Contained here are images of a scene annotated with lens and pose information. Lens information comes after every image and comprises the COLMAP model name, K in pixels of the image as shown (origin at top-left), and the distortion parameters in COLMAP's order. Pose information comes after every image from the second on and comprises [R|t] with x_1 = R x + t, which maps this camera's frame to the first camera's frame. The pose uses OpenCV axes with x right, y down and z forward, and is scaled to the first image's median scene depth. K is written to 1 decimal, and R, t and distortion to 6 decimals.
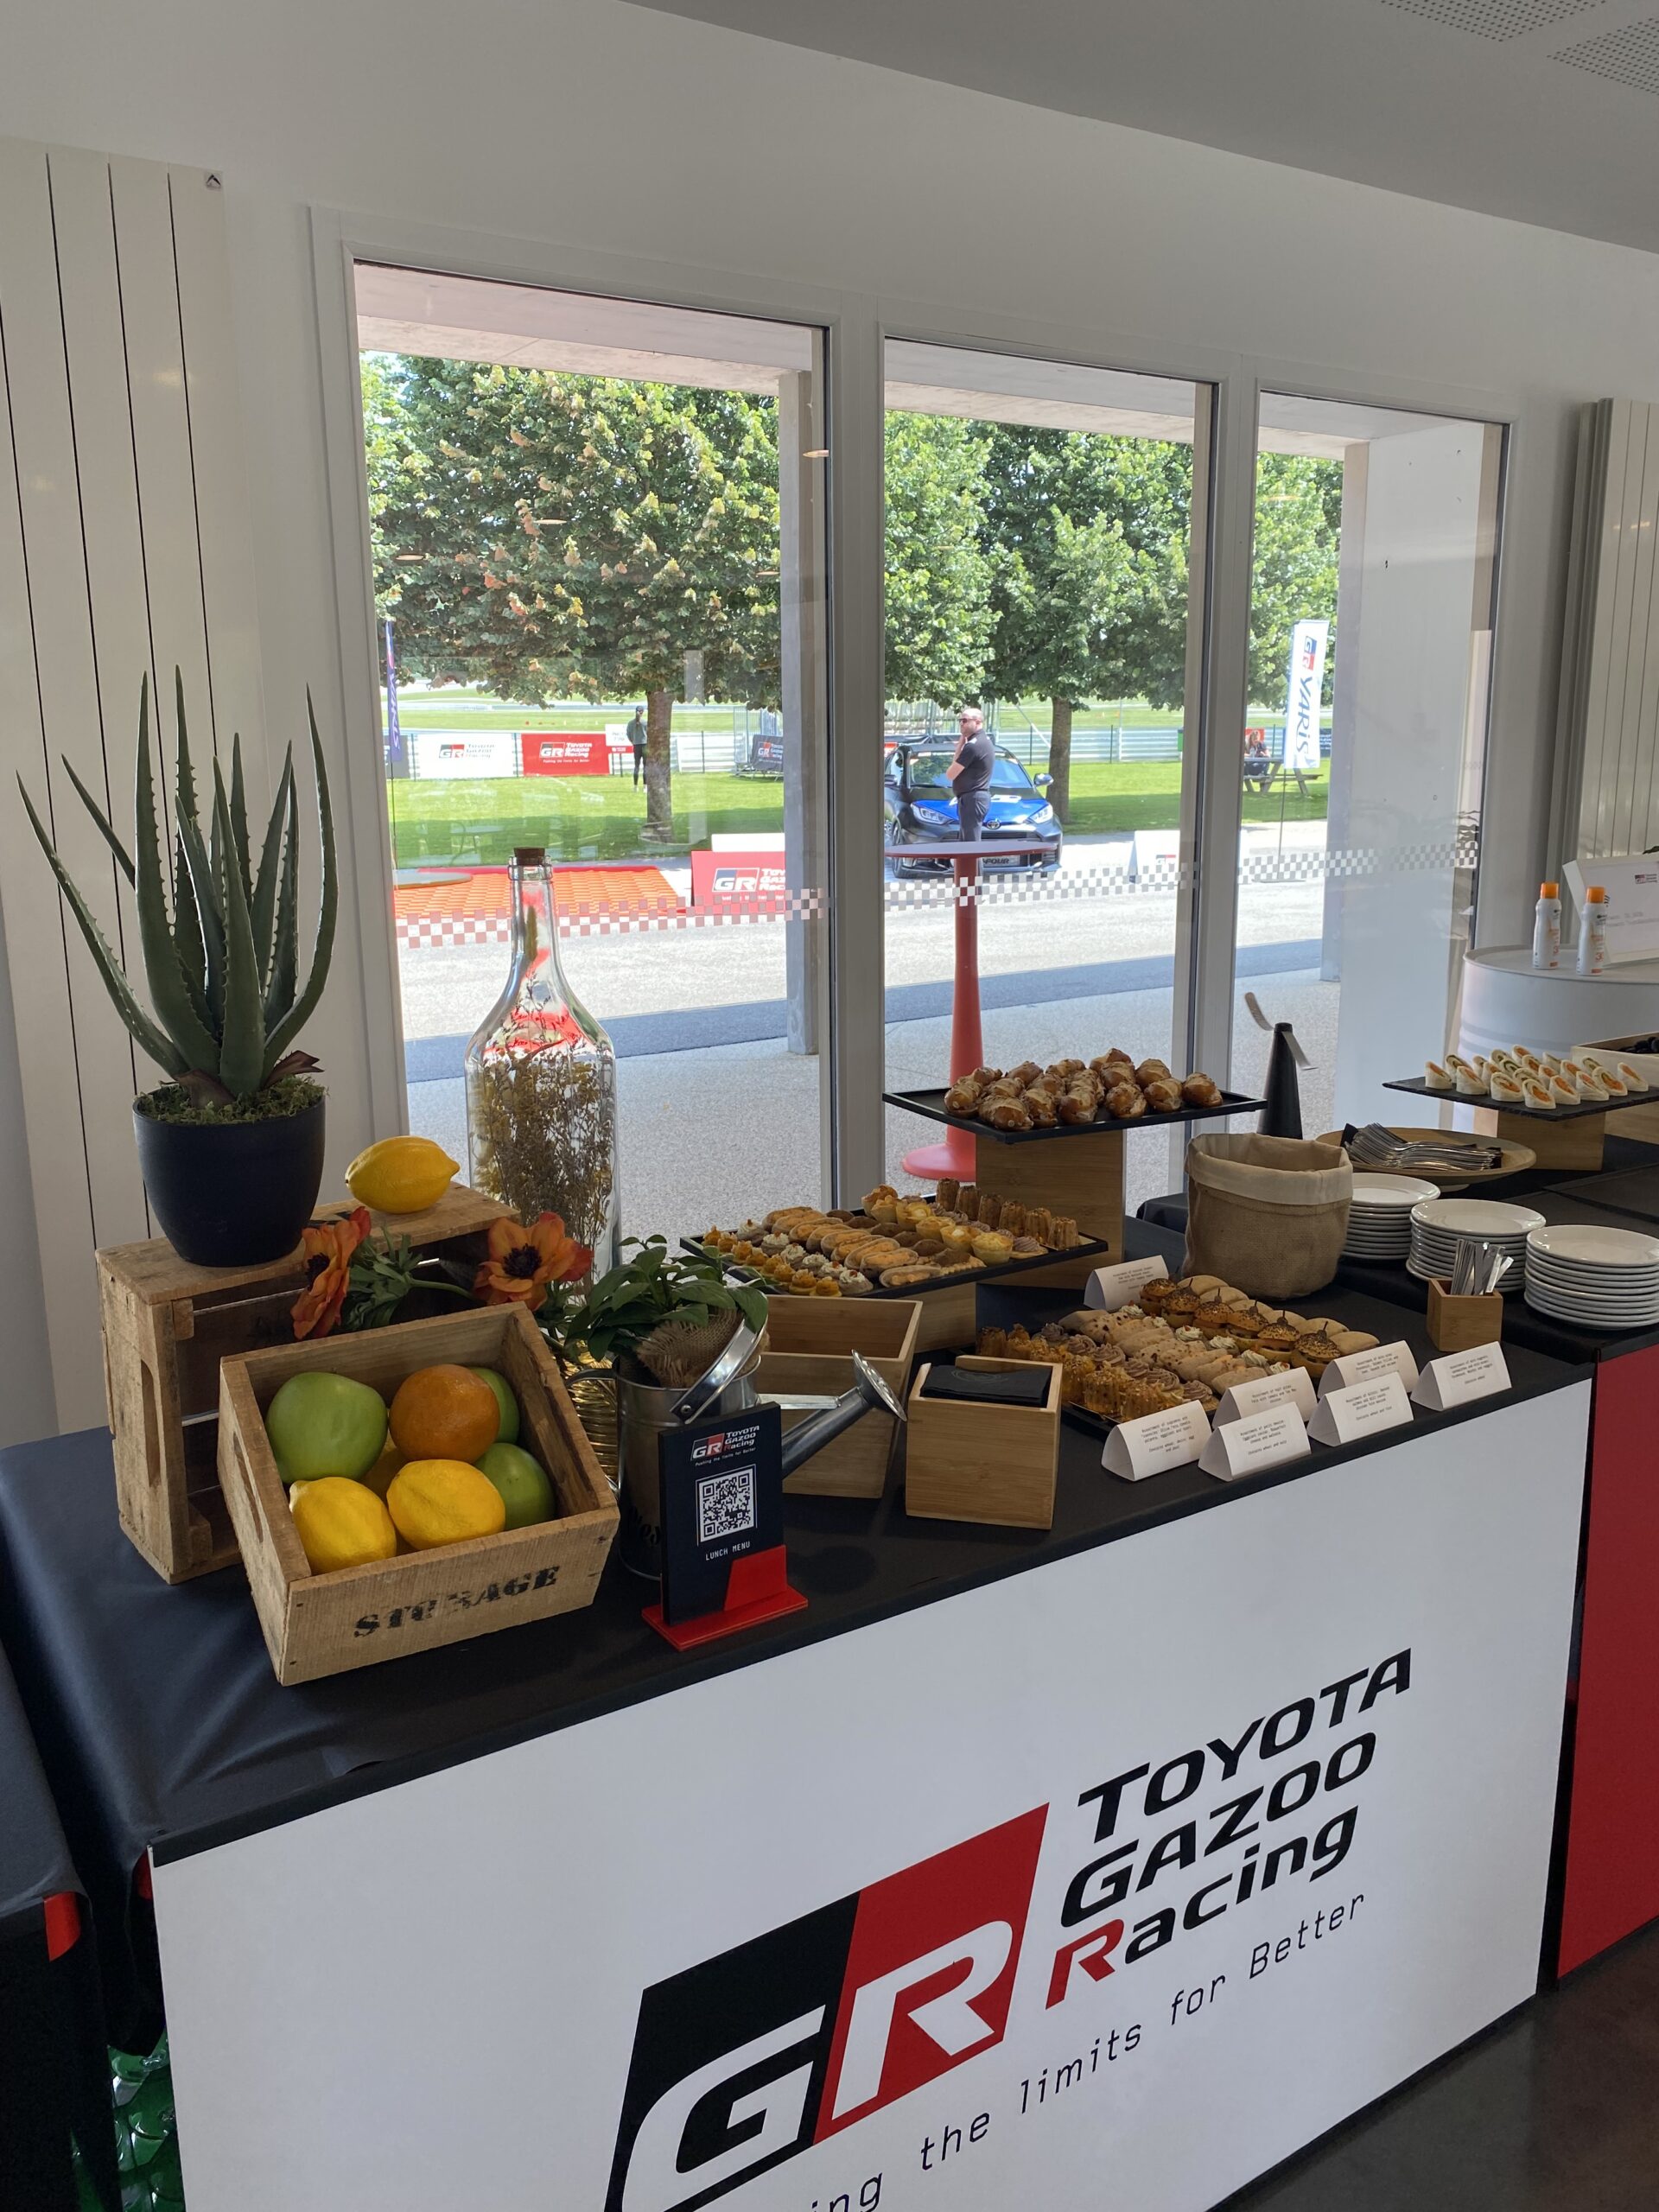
lens RADIAL K [[1690.9, 0, 830.1], [0, 1690.9, 1082.9], [0, 0, 1]] dist [0.050870, -0.056403]
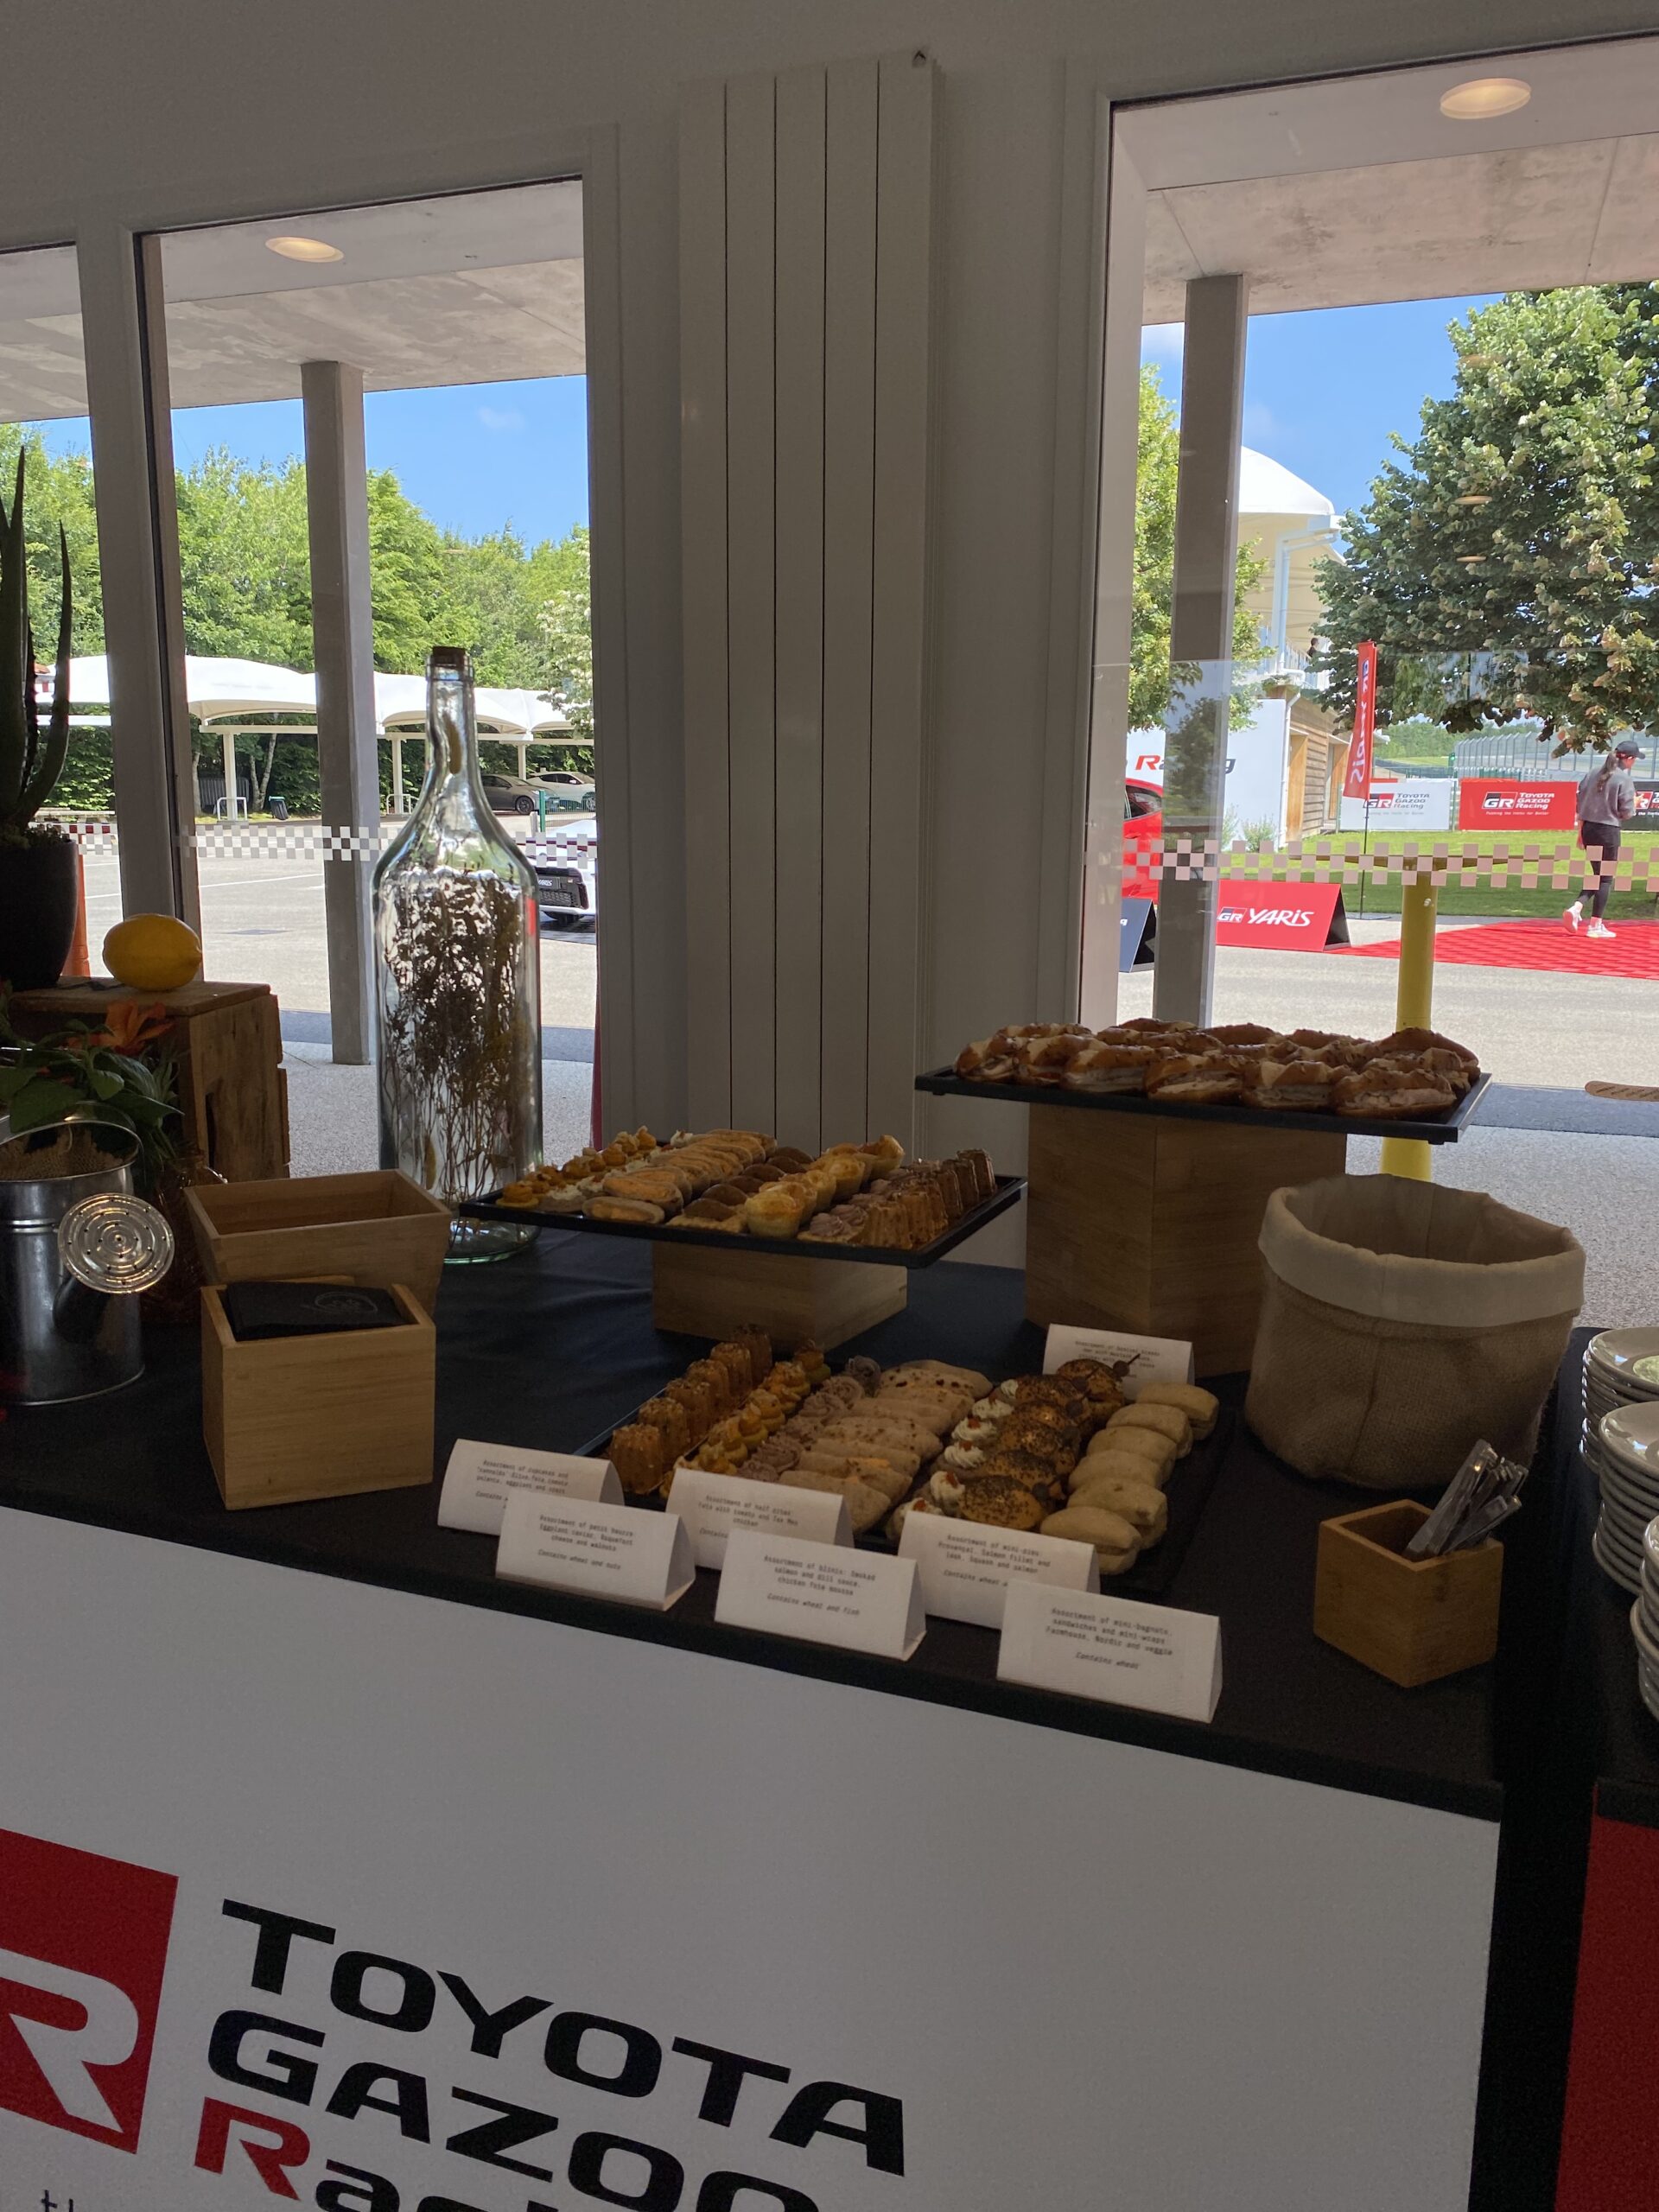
lens RADIAL K [[1690.9, 0, 830.1], [0, 1690.9, 1082.9], [0, 0, 1]] dist [0.050870, -0.056403]
pose [[0.591535, 0.157000, -0.790846, 0.730084], [-0.182741, 0.981440, 0.058151, -0.000835], [0.785297, 0.110122, 0.609246, 0.664074]]
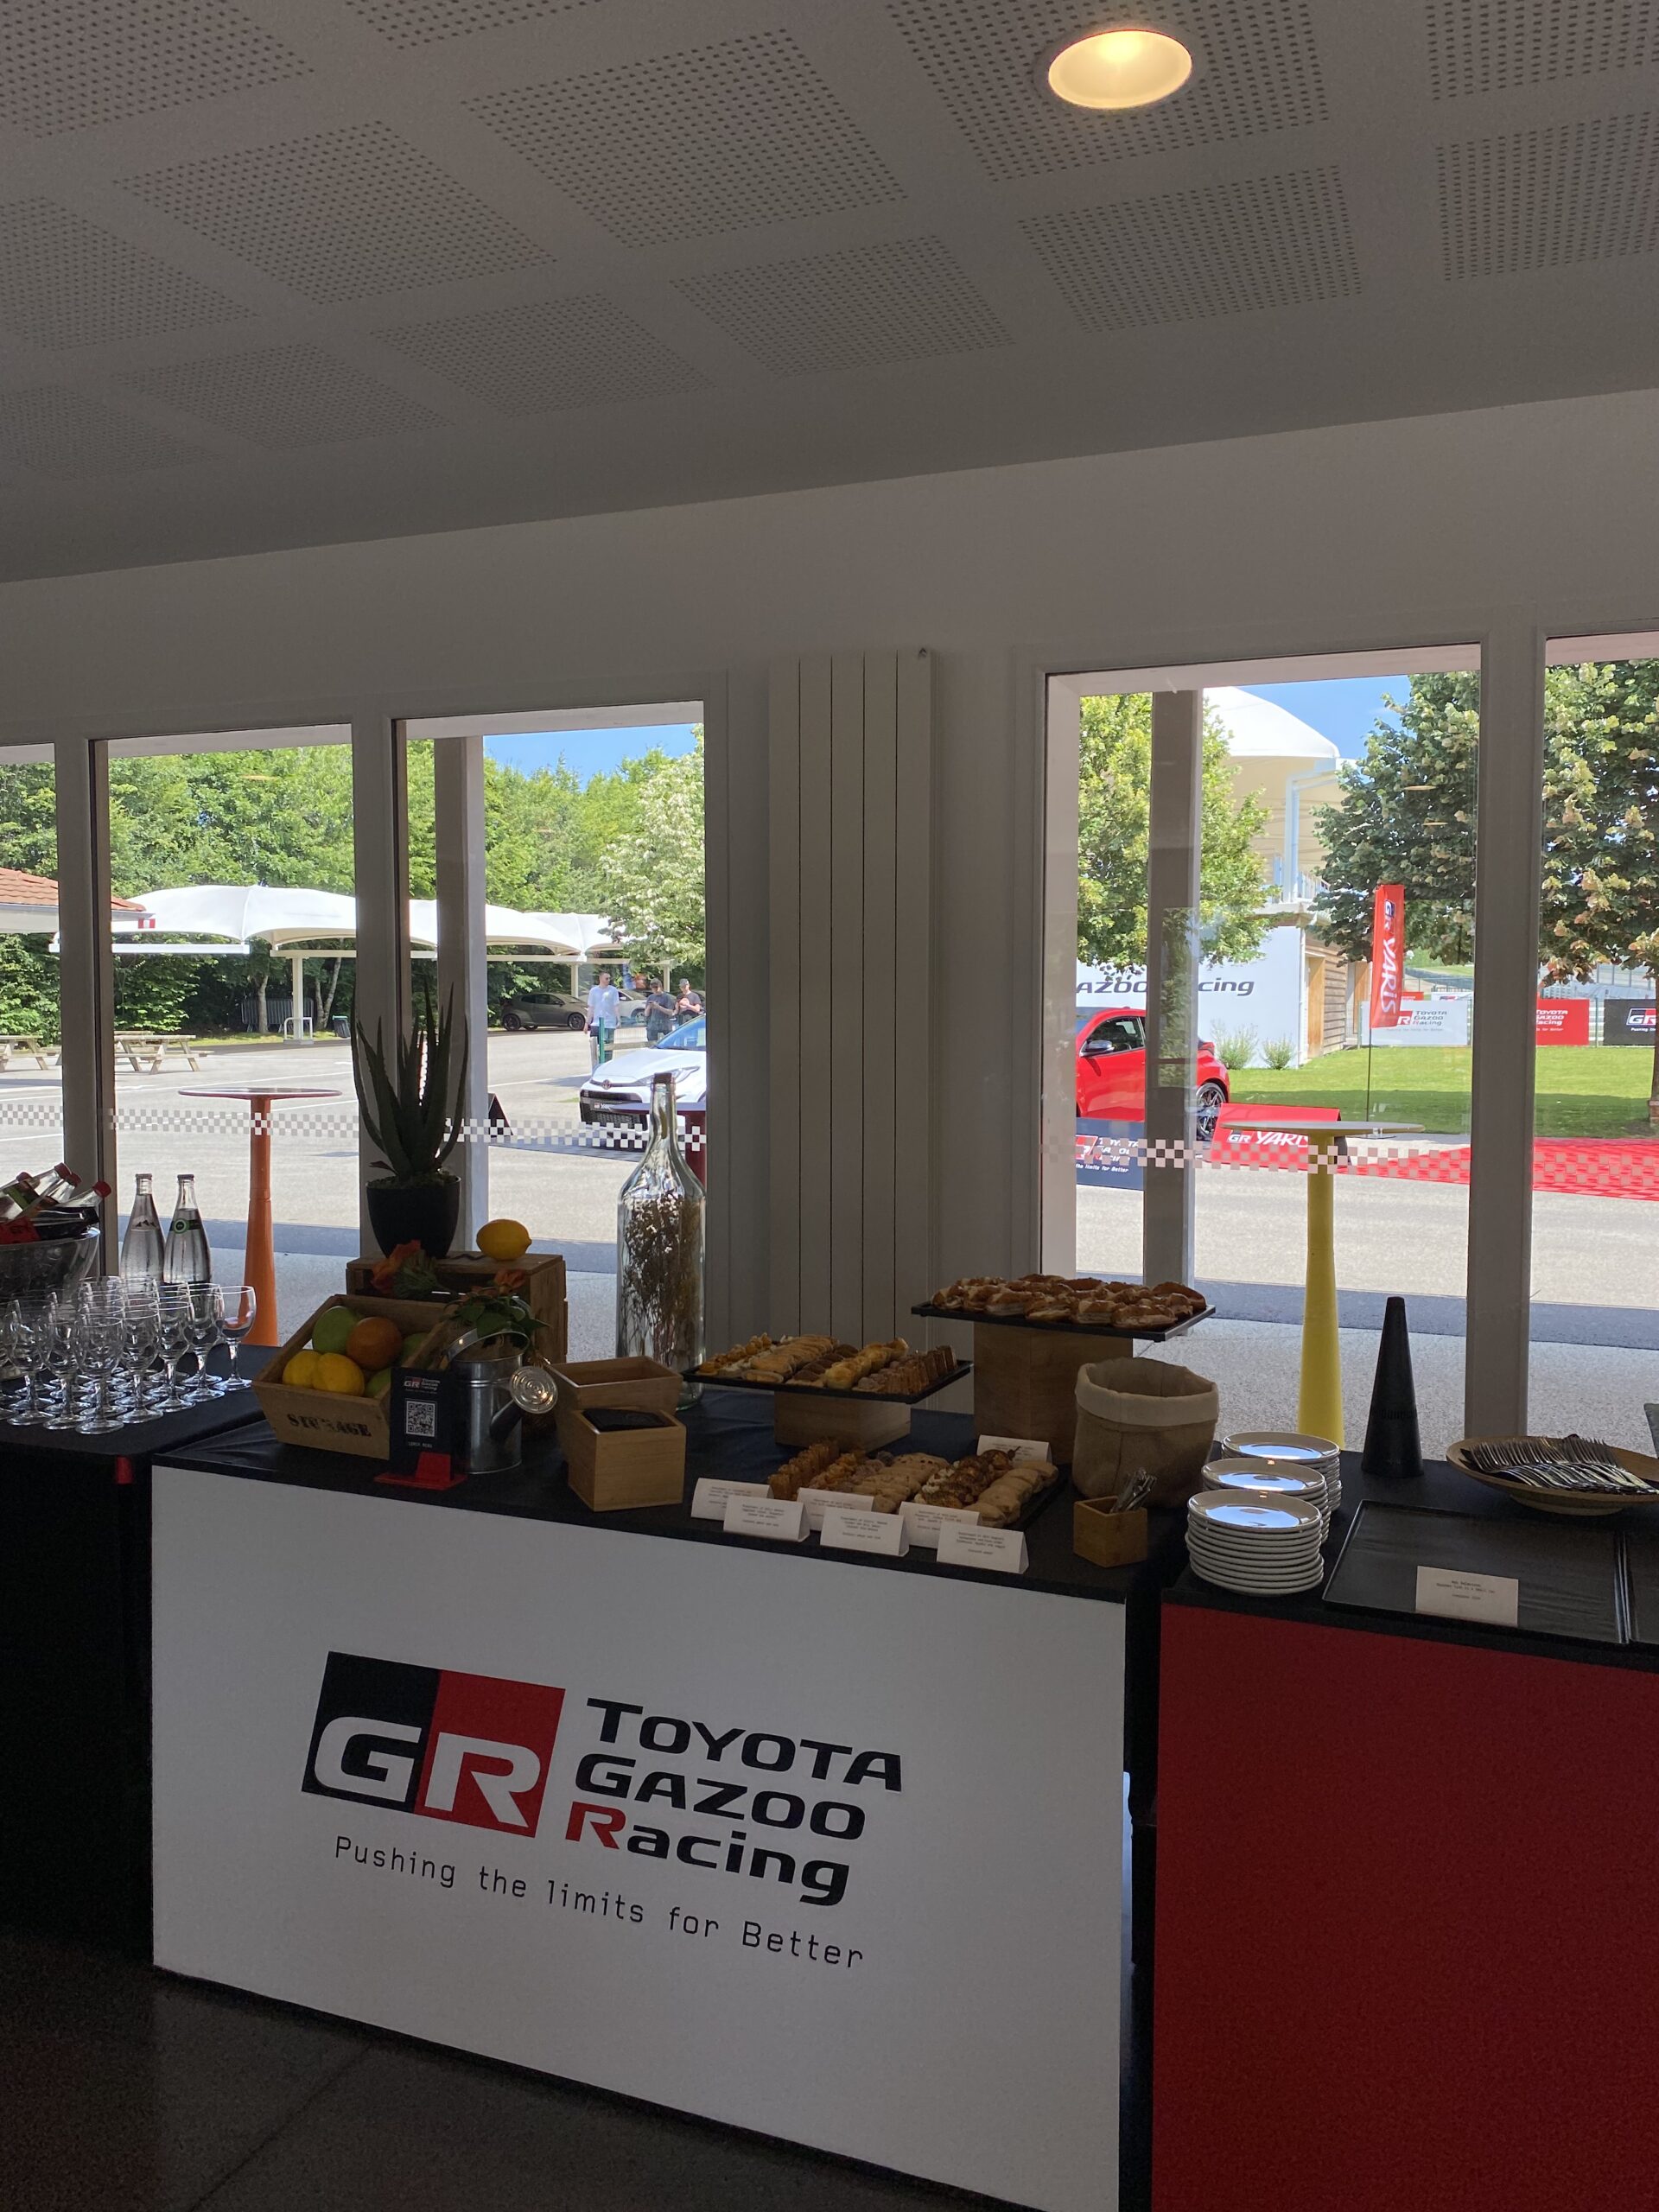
lens RADIAL K [[1696.0, 0, 829.5], [0, 1696.0, 1106.0], [0, 0, 1]] dist [0.175796, -0.425623]
pose [[0.572291, 0.069525, -0.817098, 1.356901], [-0.179159, 0.982930, -0.041847, -0.068780], [0.800241, 0.170339, 0.574978, 0.180611]]
